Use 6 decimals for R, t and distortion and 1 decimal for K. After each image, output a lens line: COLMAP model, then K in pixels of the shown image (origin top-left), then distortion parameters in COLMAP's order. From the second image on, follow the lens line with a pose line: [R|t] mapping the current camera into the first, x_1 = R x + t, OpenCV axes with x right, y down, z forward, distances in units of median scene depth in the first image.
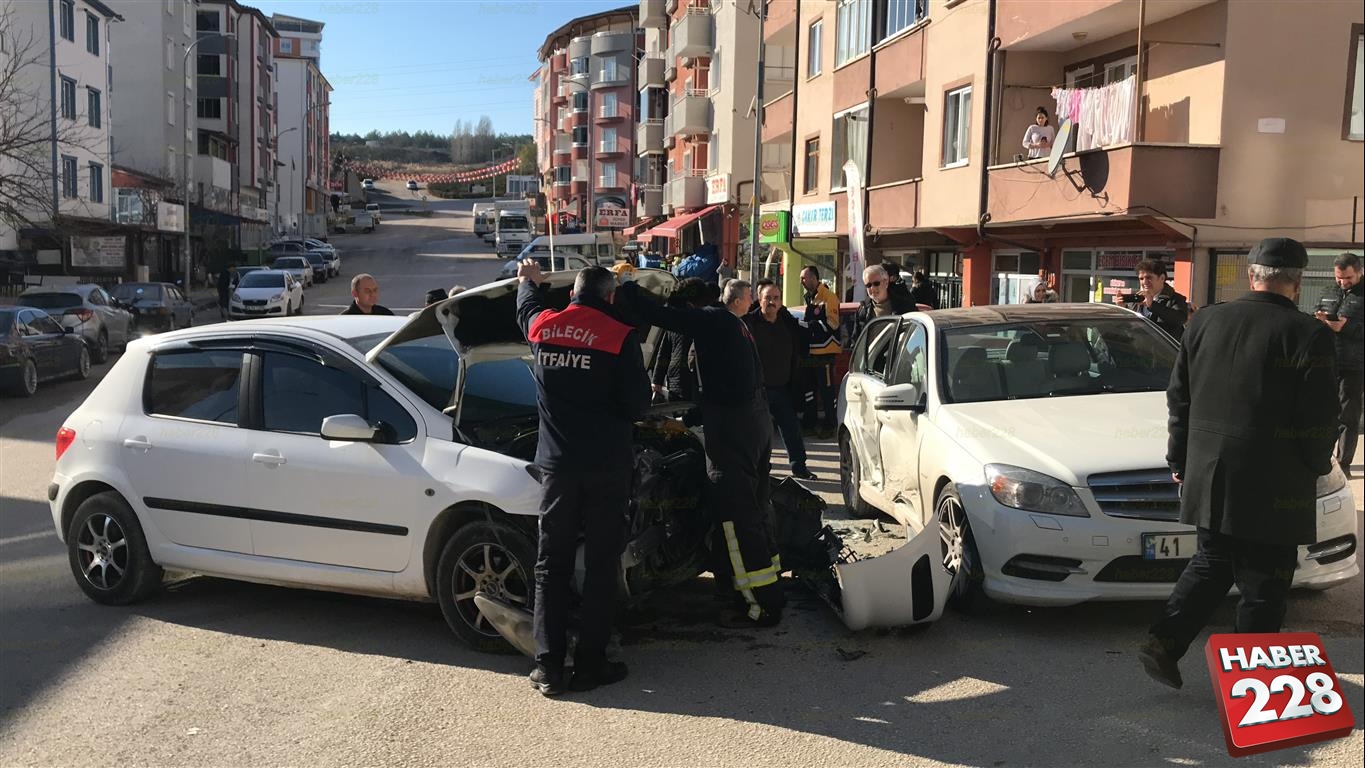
lens RADIAL K [[1317.8, 0, 682.5], [0, 1317.8, 384.0], [0, 0, 1]] dist [0.120460, -0.358163]
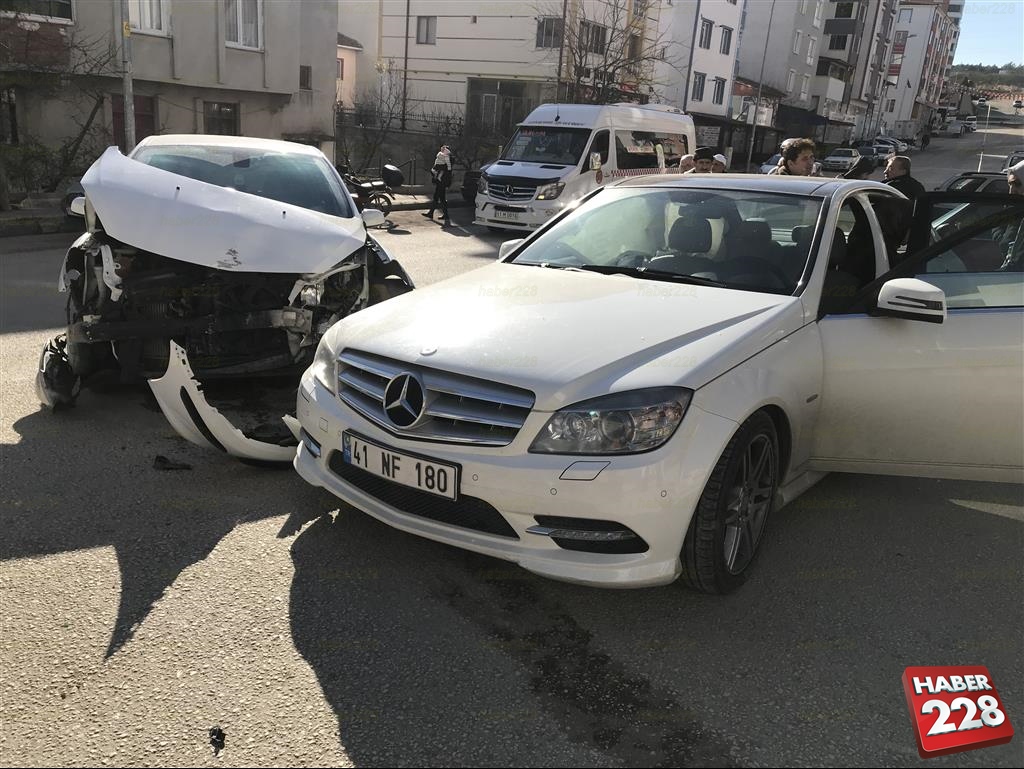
lens RADIAL K [[836.6, 0, 512.0], [0, 836.6, 384.5], [0, 0, 1]] dist [0.034028, -0.030045]
pose [[0.739794, 0.236727, -0.629813, 0.106869], [-0.123545, 0.967940, 0.218699, -0.005553], [0.661393, -0.083982, 0.745323, 0.099988]]
